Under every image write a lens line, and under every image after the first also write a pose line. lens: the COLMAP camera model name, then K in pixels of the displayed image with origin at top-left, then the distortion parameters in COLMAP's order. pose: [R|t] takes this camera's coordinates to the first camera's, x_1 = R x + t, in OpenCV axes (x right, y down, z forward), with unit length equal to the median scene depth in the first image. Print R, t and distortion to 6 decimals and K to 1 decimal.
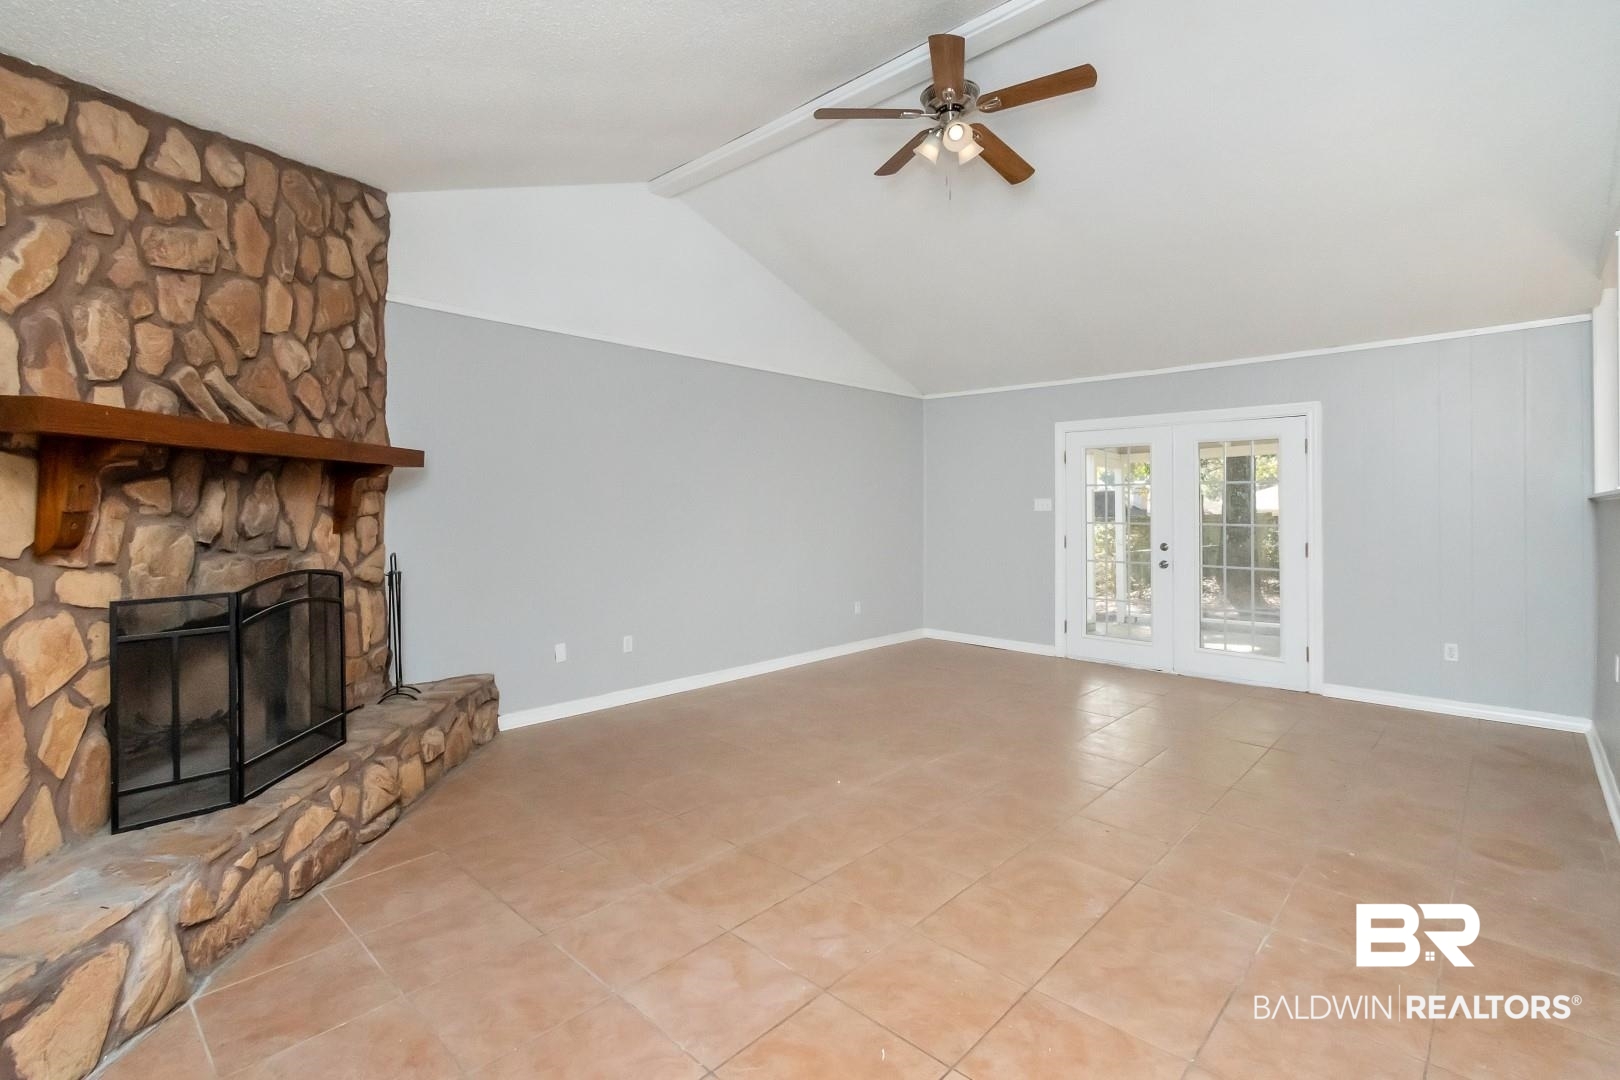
lens RADIAL K [[748.3, 0, 810.1], [0, 748.3, 494.6], [0, 0, 1]] dist [0.000777, -0.000341]
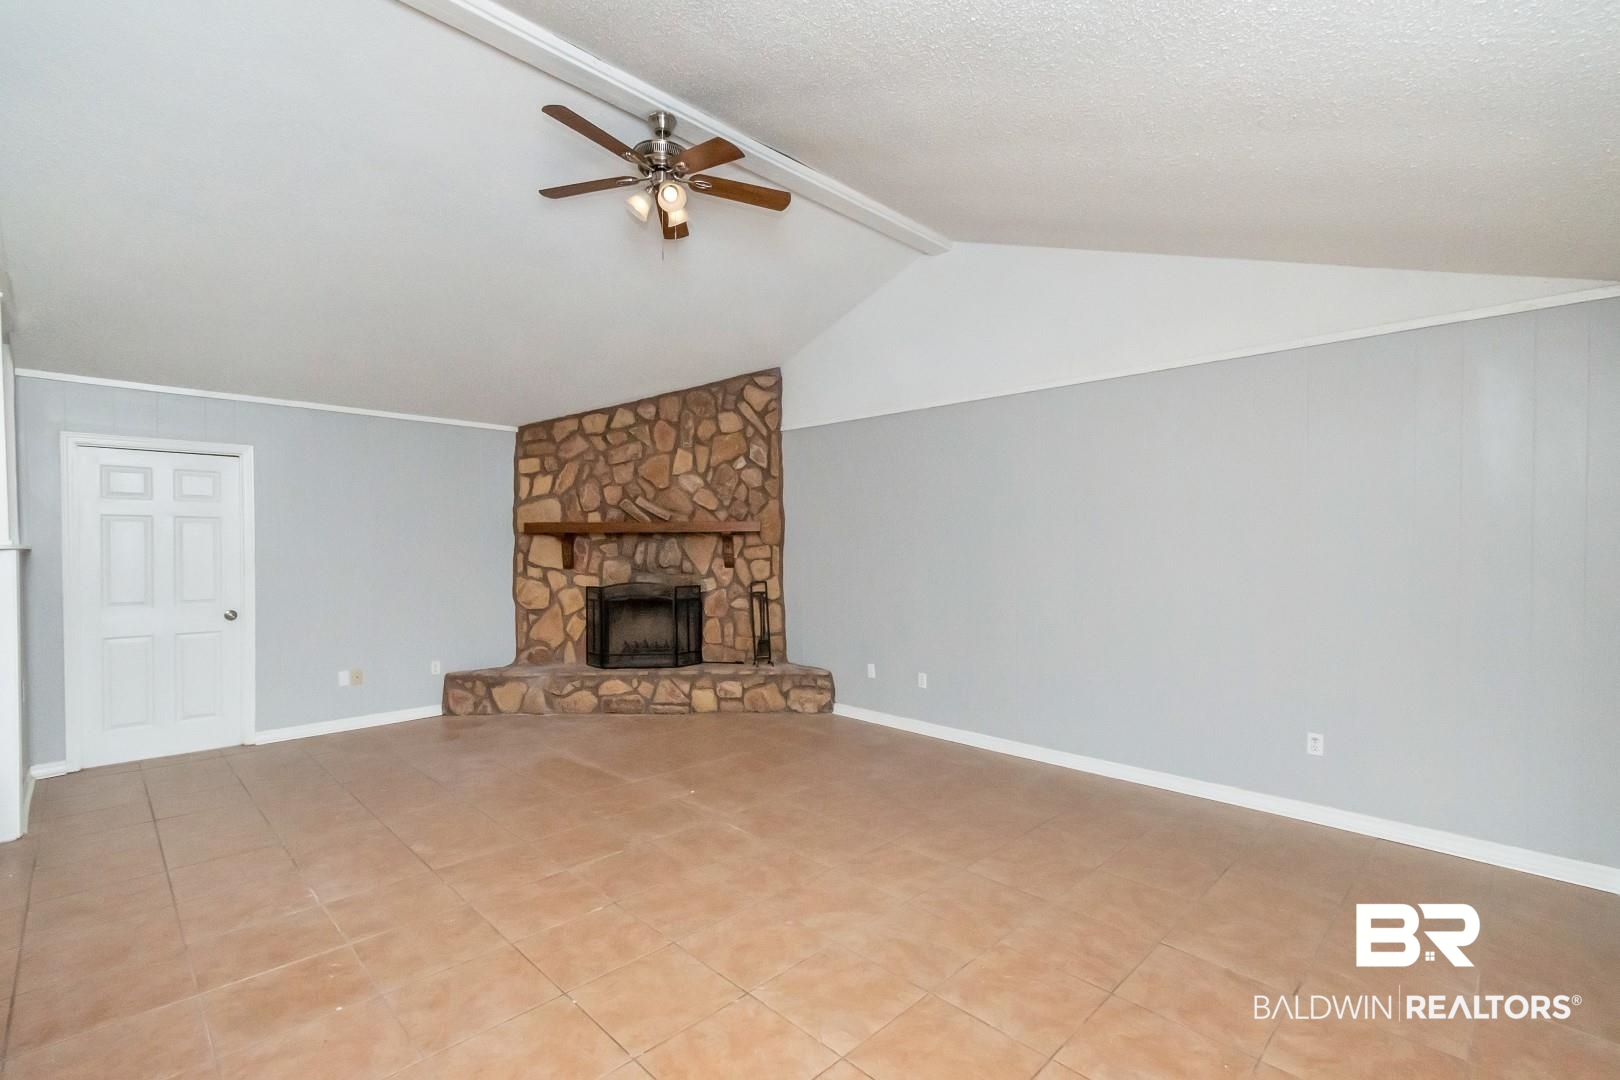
lens RADIAL K [[703.6, 0, 807.0], [0, 703.6, 554.7], [0, 0, 1]] dist [0.000253, -0.000060]
pose [[-0.038194, 0.012674, -0.999190, 1.488565], [0.012958, 0.999842, 0.012187, -0.002839], [0.999186, -0.012482, -0.038352, 1.641457]]
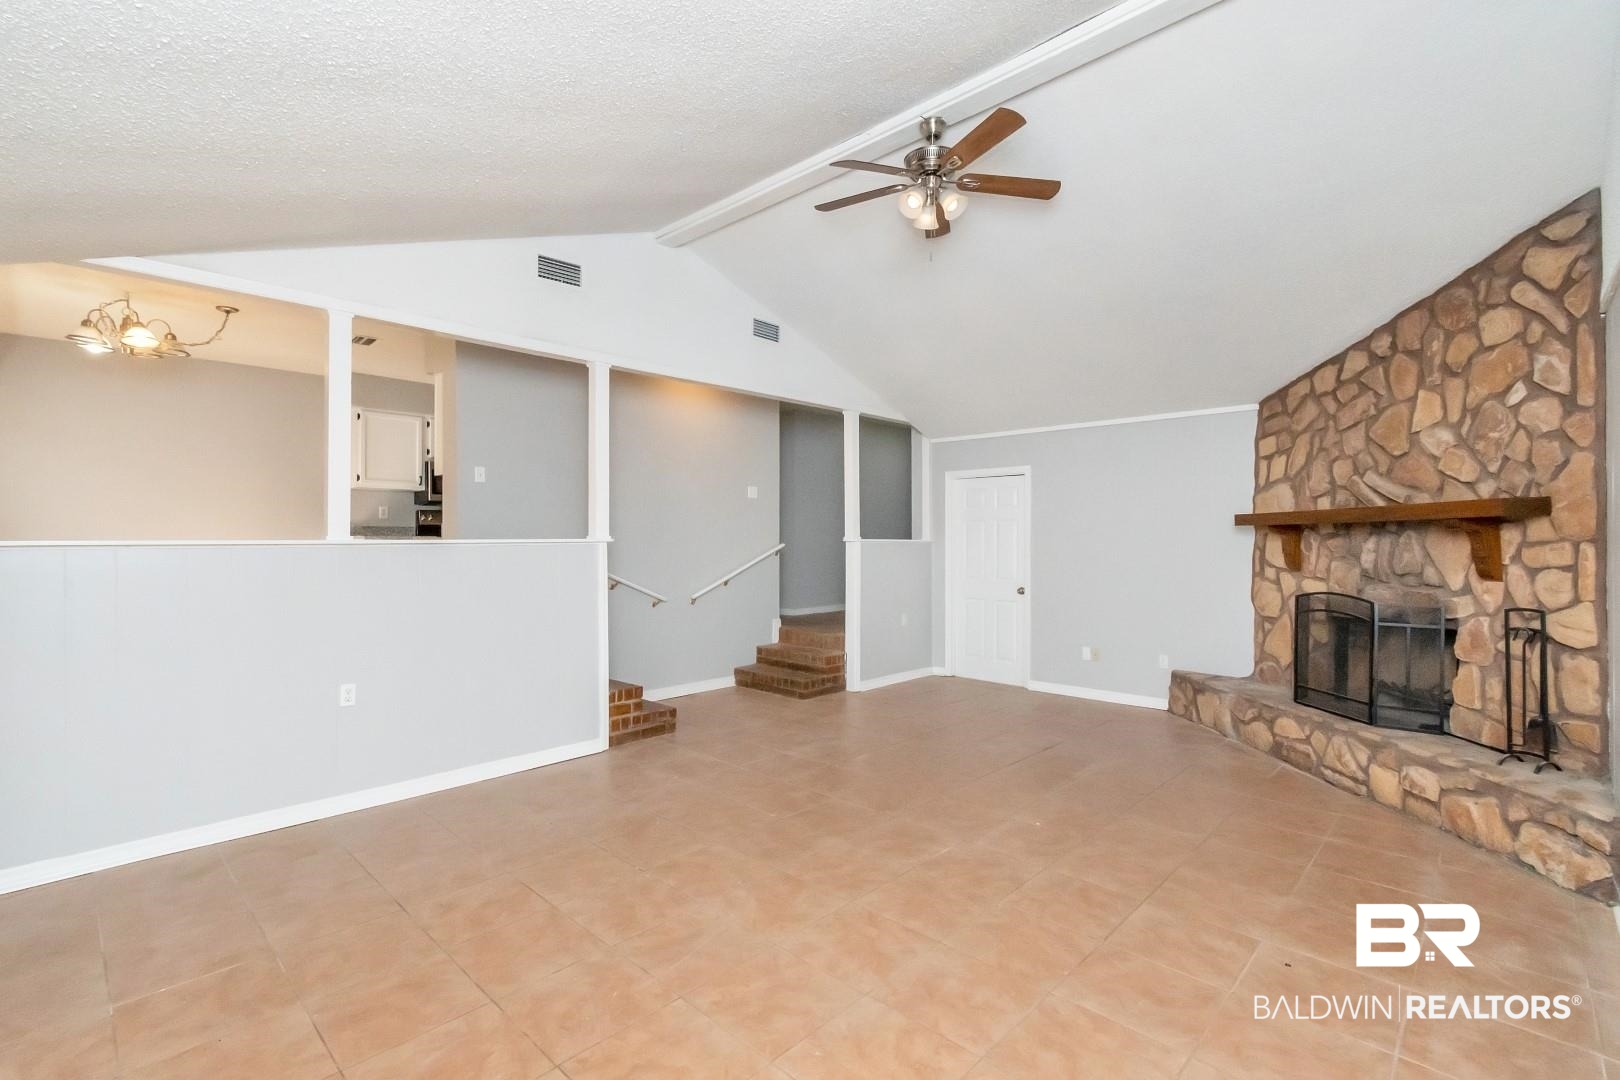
lens RADIAL K [[729.3, 0, 833.1], [0, 729.3, 538.7], [0, 0, 1]] dist [0.000312, -0.000590]
pose [[-0.999875, -0.002869, -0.015570, 0.447290], [-0.002673, 0.999917, -0.012579, 0.006484], [0.015604, -0.012536, -0.999800, 2.647723]]
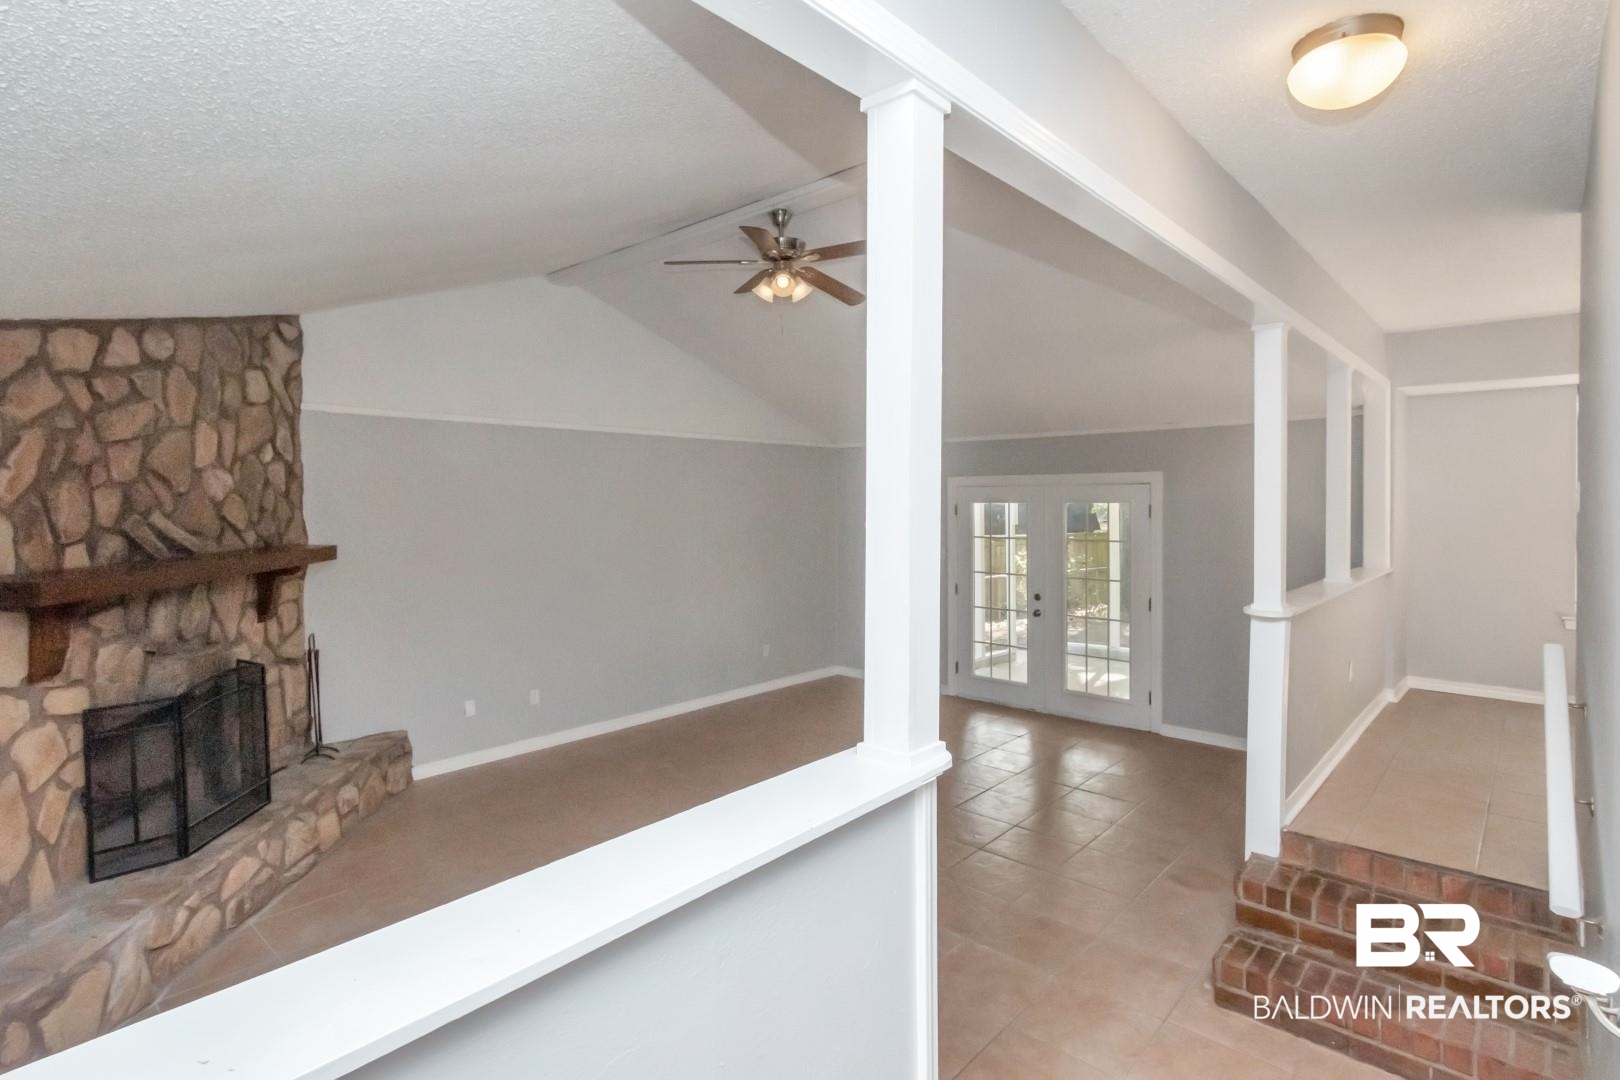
lens RADIAL K [[814.0, 0, 810.6], [0, 814.0, 509.3], [0, 0, 1]] dist [-0.000899, 0.000263]
pose [[0.999837, -0.007022, 0.016653, 0.274823], [0.006570, 0.999611, 0.027090, -0.202154], [-0.016837, -0.026976, 0.999494, -0.375397]]
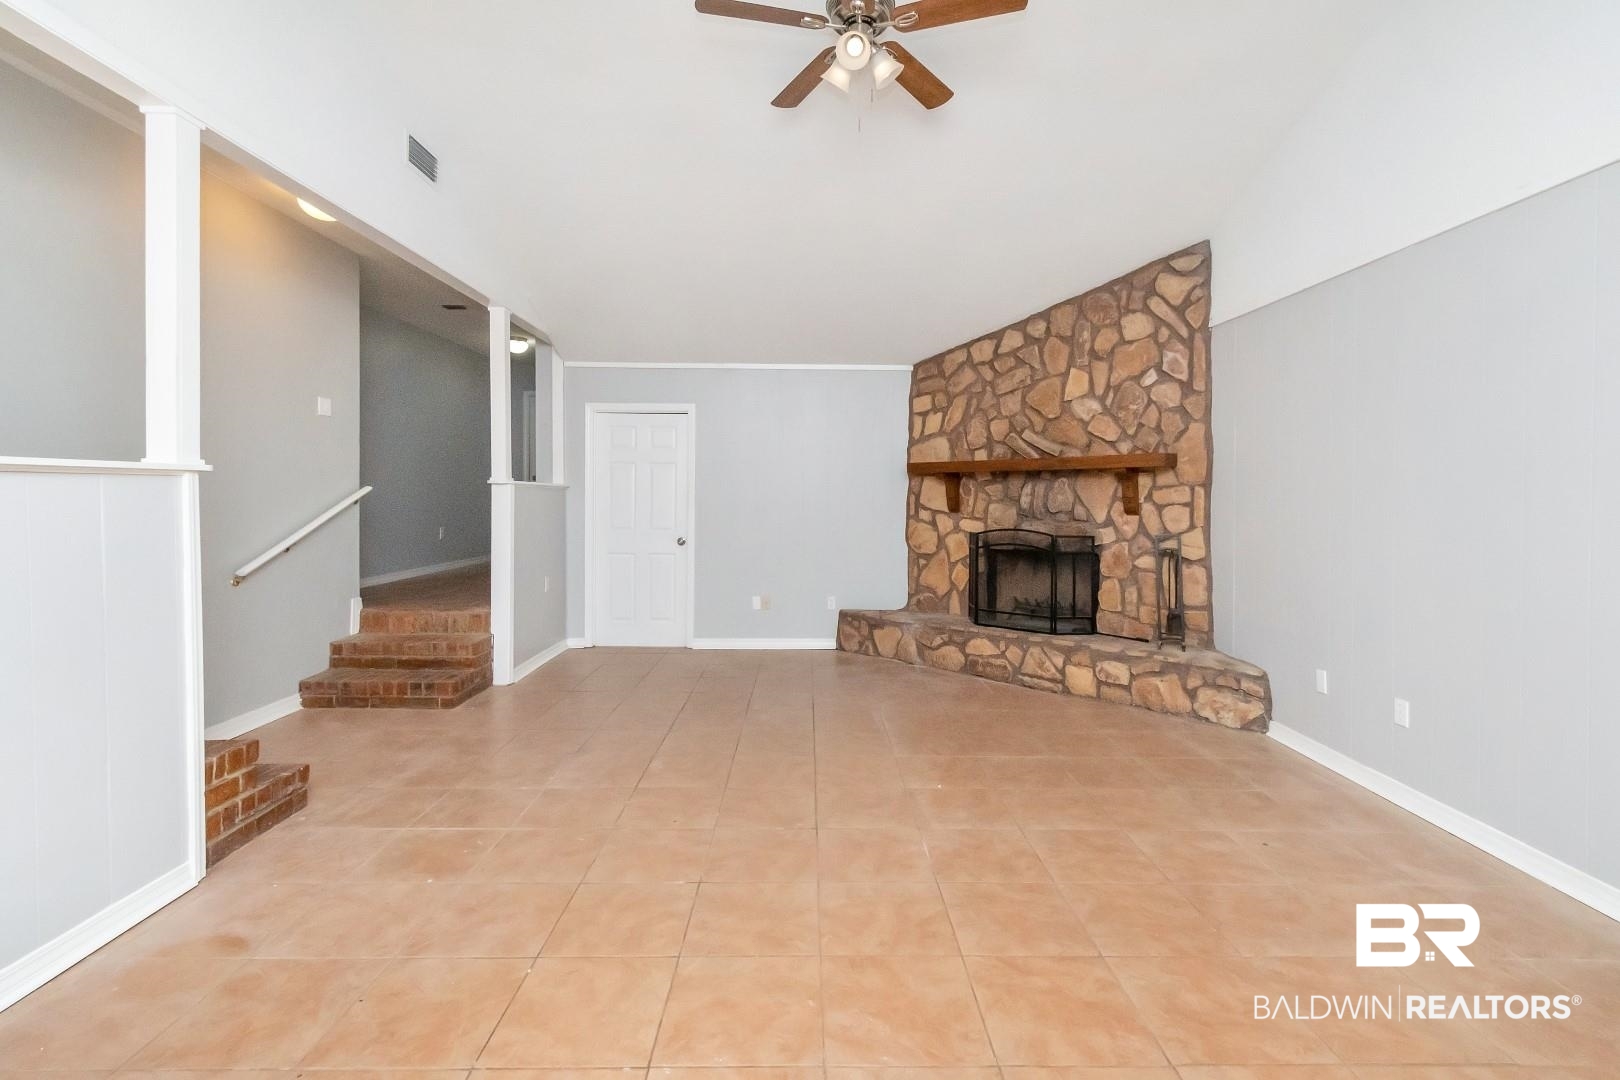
lens RADIAL K [[721.9, 0, 826.0], [0, 721.9, 501.9], [0, 0, 1]] dist [0.001570, 0.000032]
pose [[-0.715356, 0.000239, -0.698760, 1.021216], [0.001432, 0.999998, -0.001123, 0.032741], [0.698759, -0.001804, -0.715355, 2.063389]]
